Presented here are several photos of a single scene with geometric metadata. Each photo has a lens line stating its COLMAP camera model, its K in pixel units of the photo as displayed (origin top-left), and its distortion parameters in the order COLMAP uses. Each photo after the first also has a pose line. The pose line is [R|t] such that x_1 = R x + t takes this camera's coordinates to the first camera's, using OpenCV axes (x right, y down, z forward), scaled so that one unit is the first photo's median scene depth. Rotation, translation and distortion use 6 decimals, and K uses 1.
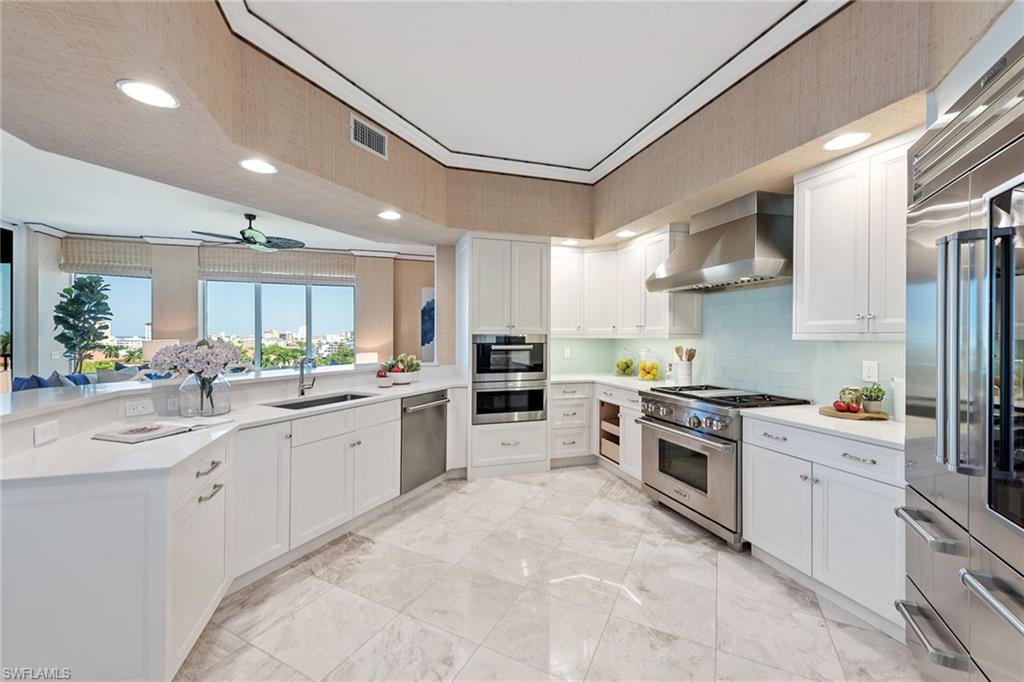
lens RADIAL K [[406.6, 0, 512.3], [0, 406.6, 336.9], [0, 0, 1]] dist [0.002119, -0.000016]
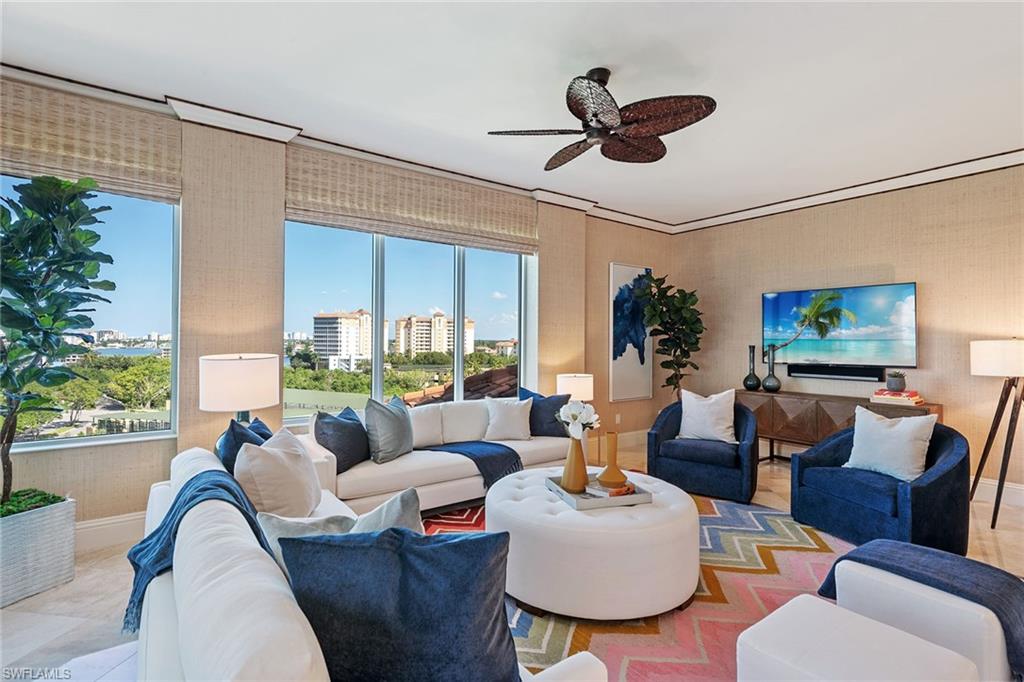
lens RADIAL K [[488.7, 0, 512.0], [0, 488.7, 341.0], [0, 0, 1]] dist [0.002013, 0.000122]
pose [[0.947077, 0.004769, 0.320972, -0.720084], [-0.004784, 0.999988, -0.000740, -0.005922], [-0.320972, -0.000835, 0.947088, 0.417730]]
